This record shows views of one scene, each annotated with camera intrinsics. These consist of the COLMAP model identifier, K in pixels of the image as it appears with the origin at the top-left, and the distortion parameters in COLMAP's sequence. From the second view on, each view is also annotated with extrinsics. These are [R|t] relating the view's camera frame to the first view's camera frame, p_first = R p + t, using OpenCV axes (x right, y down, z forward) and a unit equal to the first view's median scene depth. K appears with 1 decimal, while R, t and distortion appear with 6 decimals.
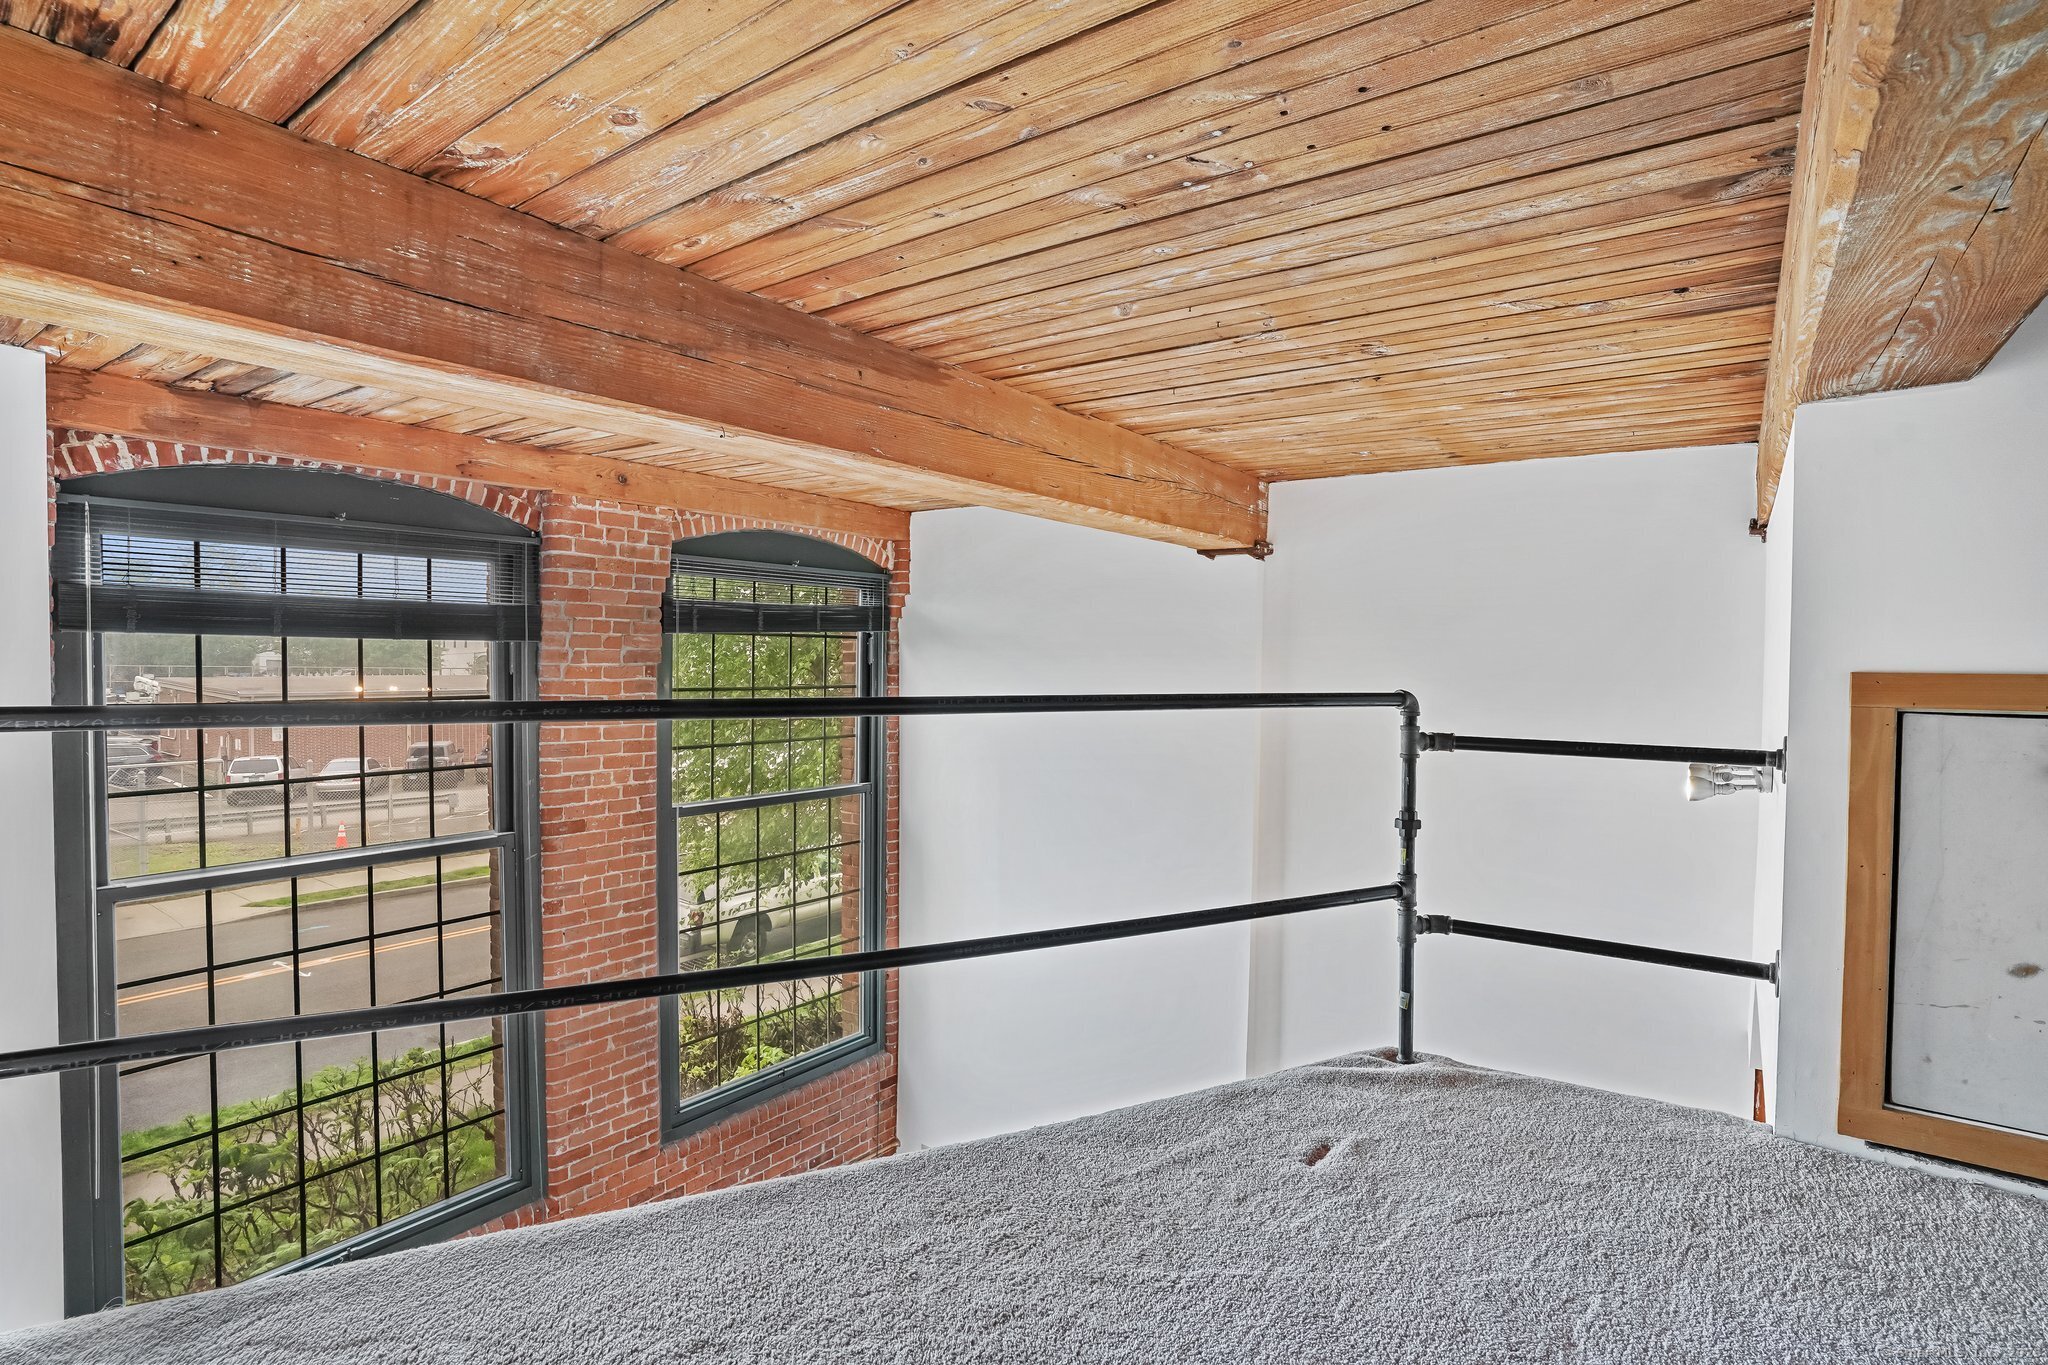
lens RADIAL K [[995.7, 0, 1024.0], [0, 995.7, 682.5], [0, 0, 1]] dist [-0.075577, 0.027953]
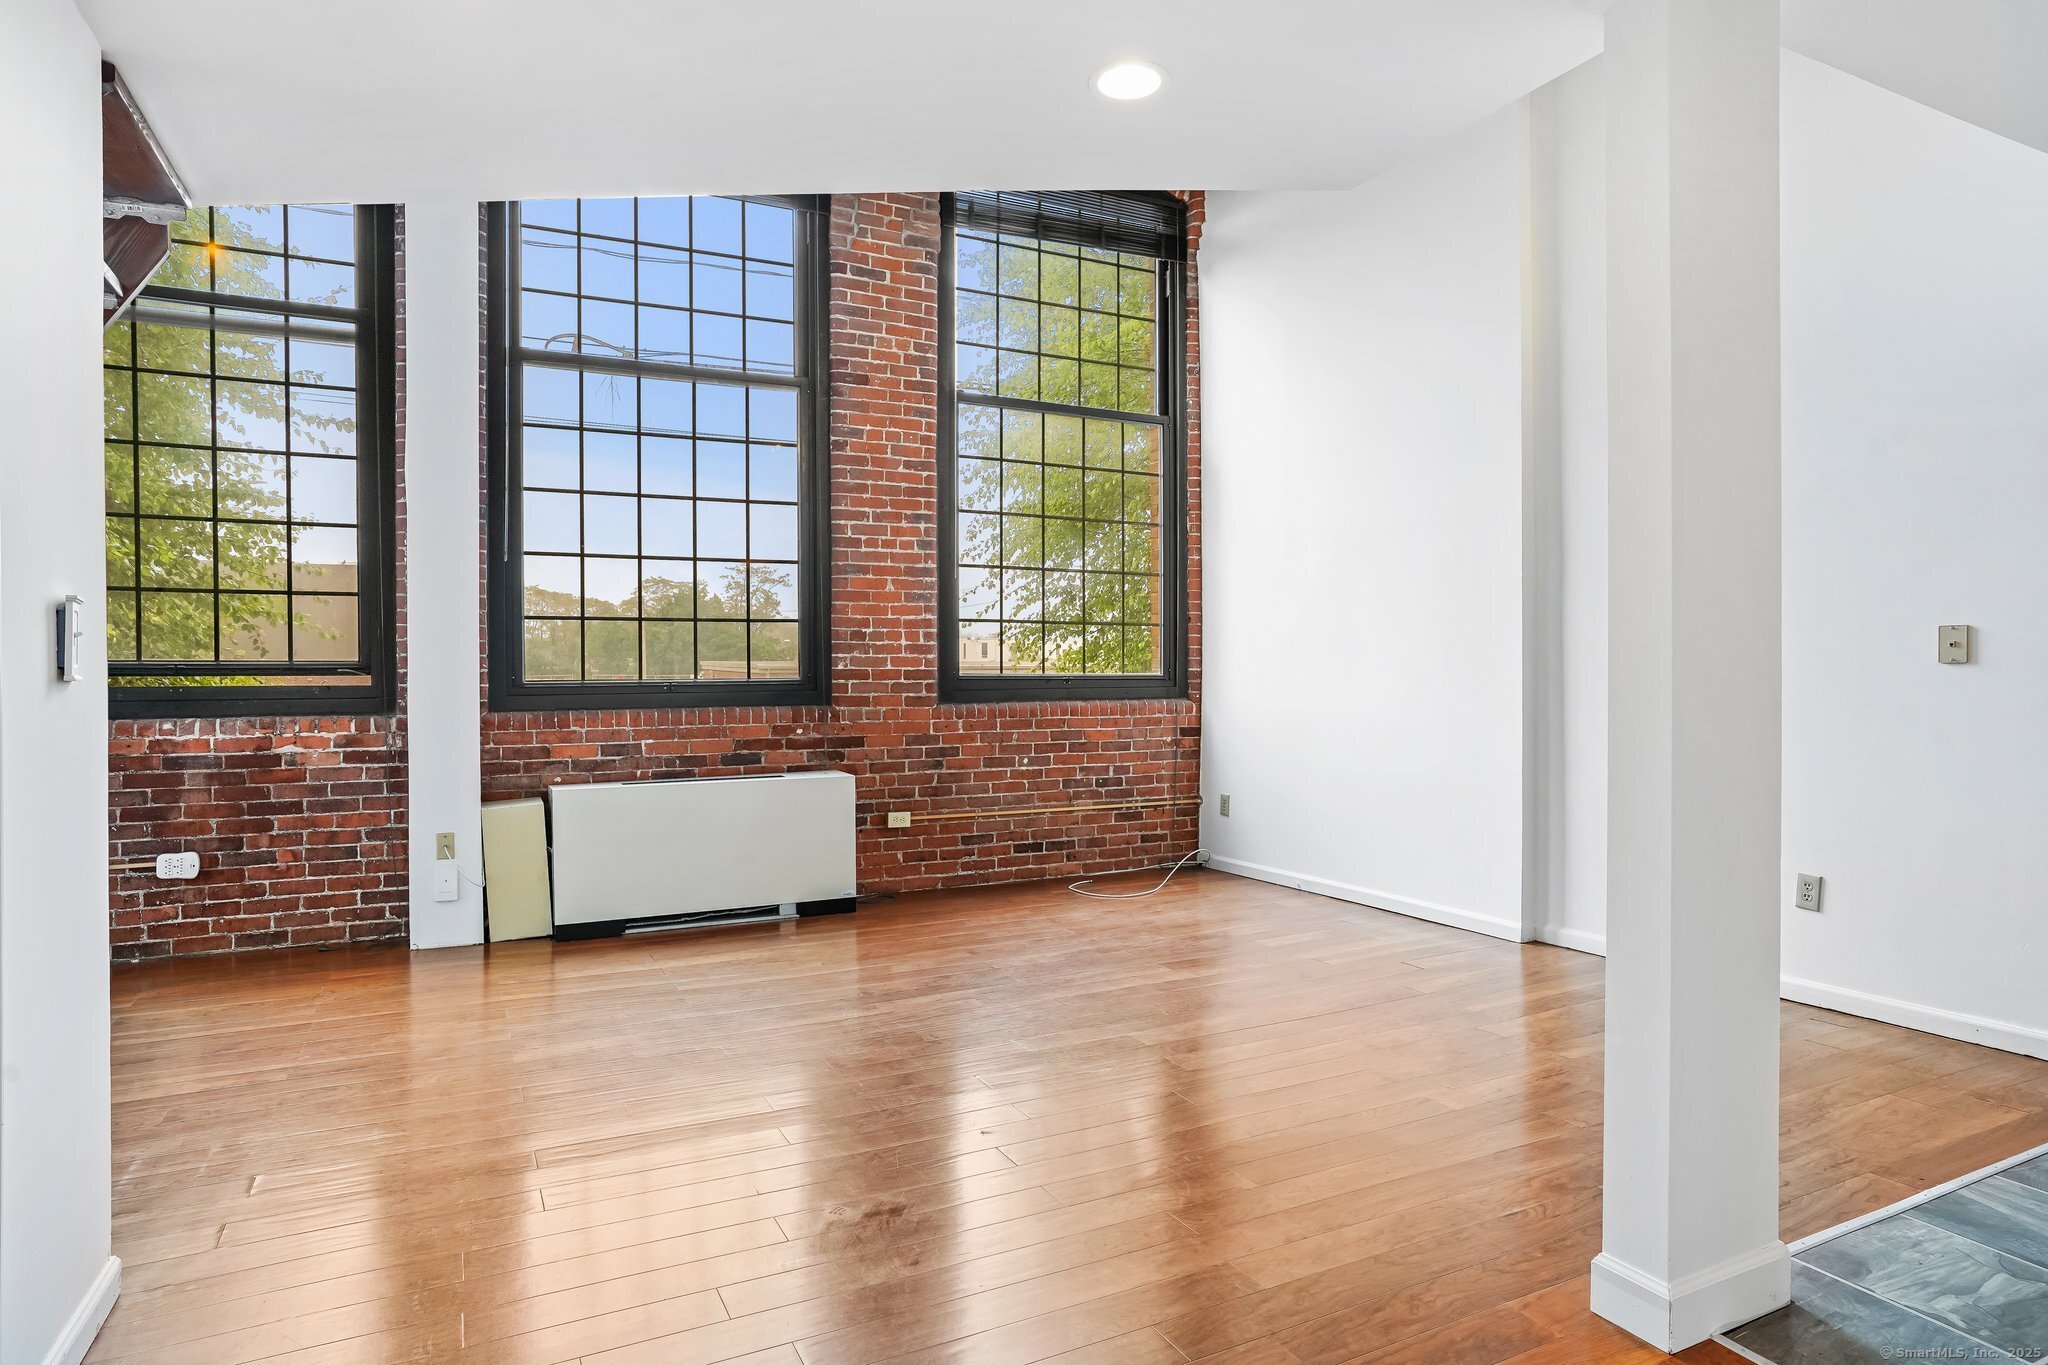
lens RADIAL K [[1148.9, 0, 1024.0], [0, 1148.9, 682.5], [0, 0, 1]] dist [-0.059113, 0.000479]
pose [[0.890779, -0.011780, -0.454283, 0.309572], [0.003033, 0.999796, -0.019978, 0.524769], [0.454426, 0.016418, 0.890633, -0.088930]]
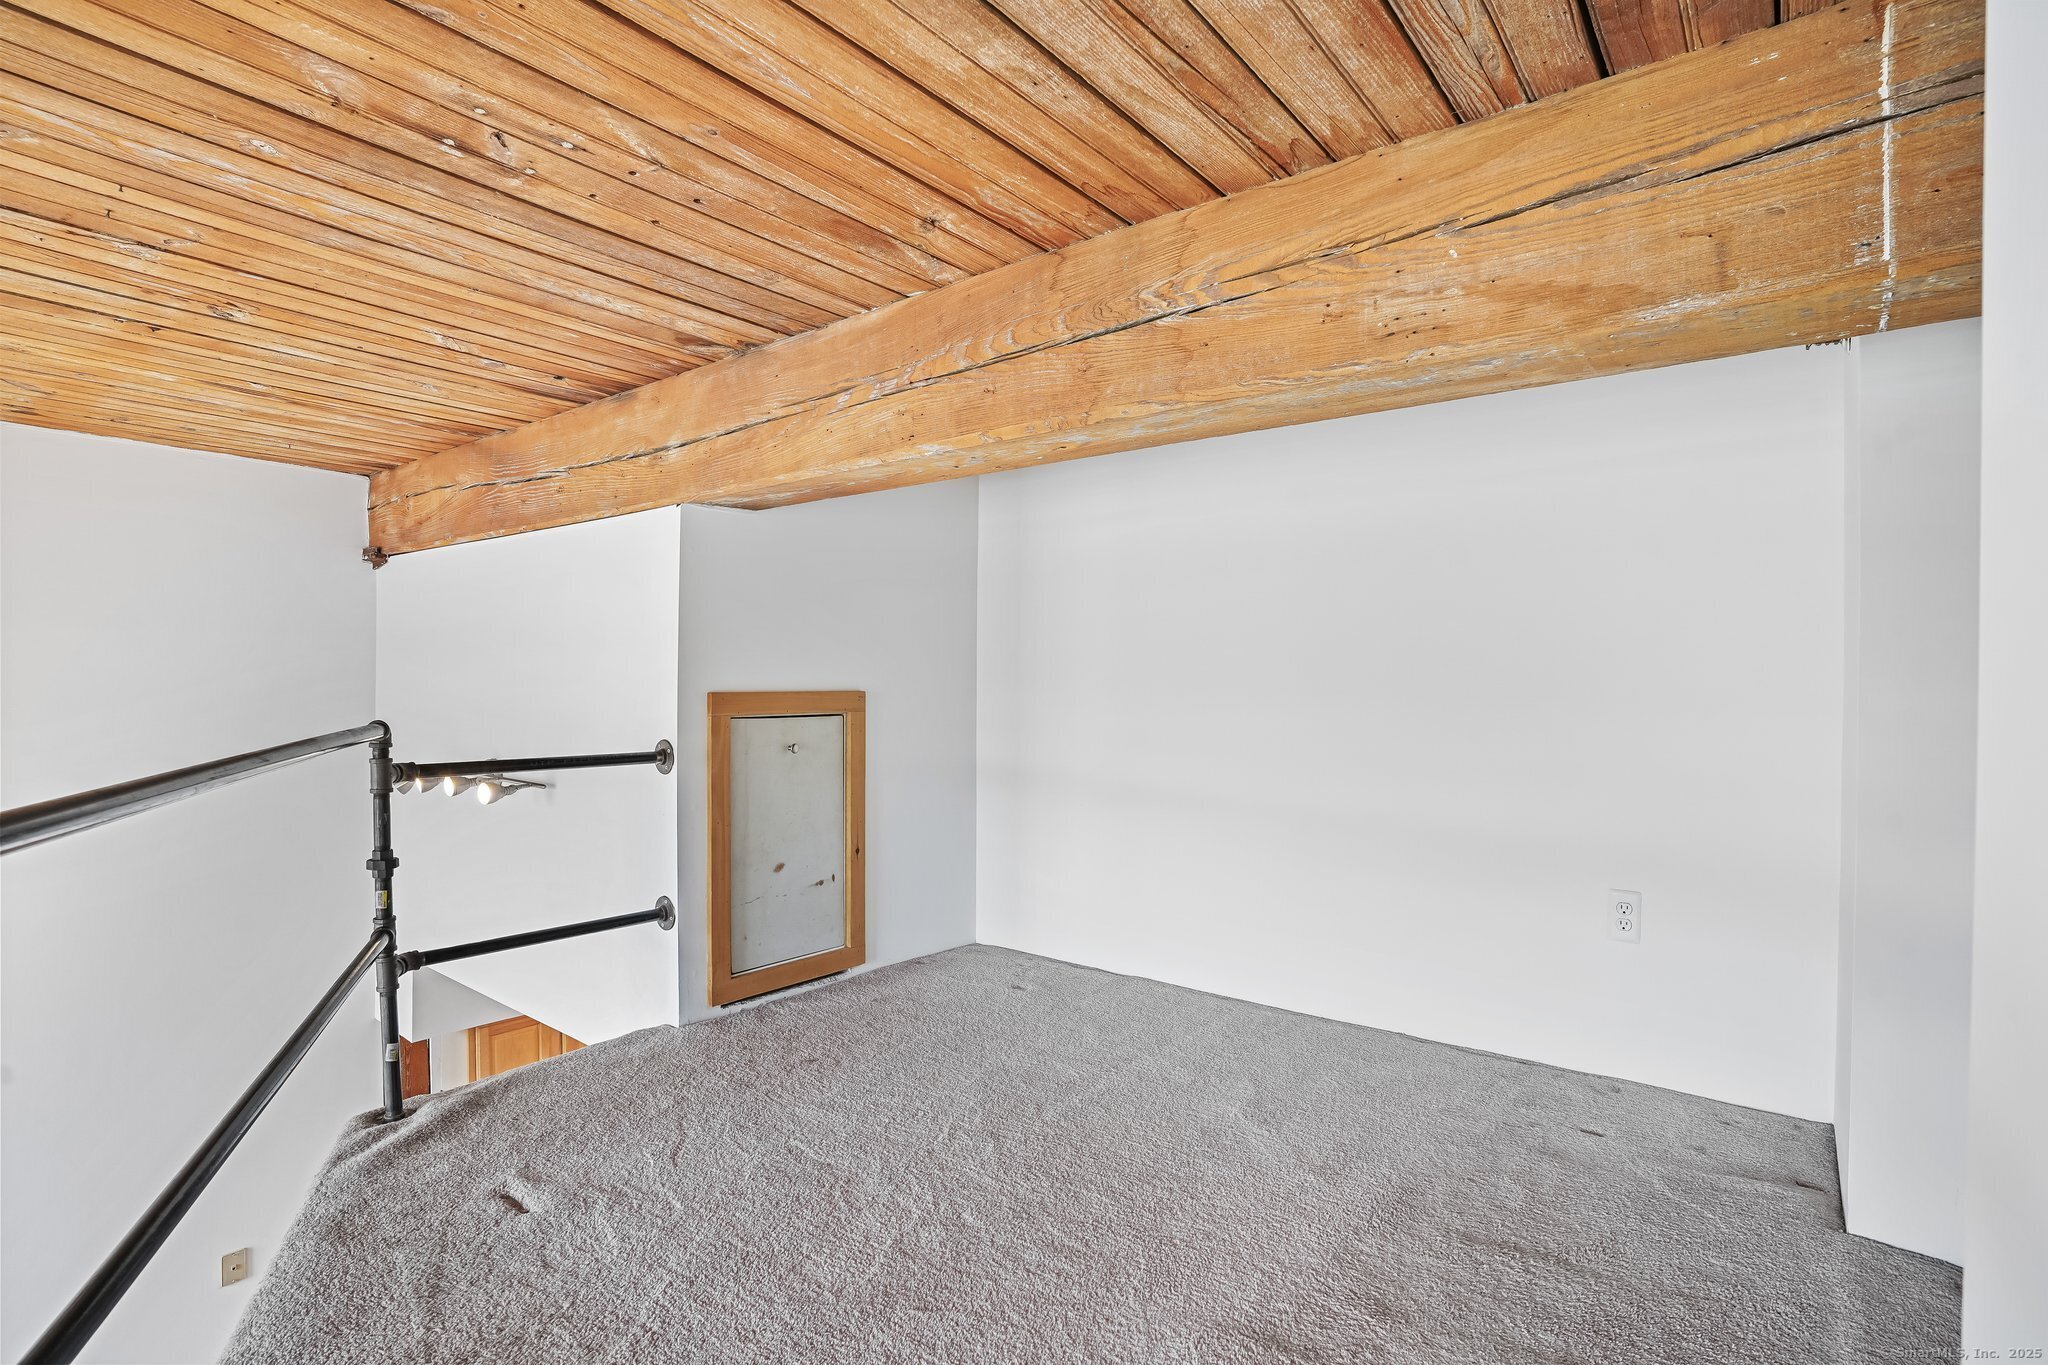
lens RADIAL K [[995.7, 0, 1024.0], [0, 995.7, 682.5], [0, 0, 1]] dist [-0.075577, 0.027953]
pose [[0.039218, -0.012924, 0.999147, -0.255170], [0.017195, 0.999777, 0.012257, -0.014586], [-0.999083, 0.016700, 0.039432, 0.182180]]
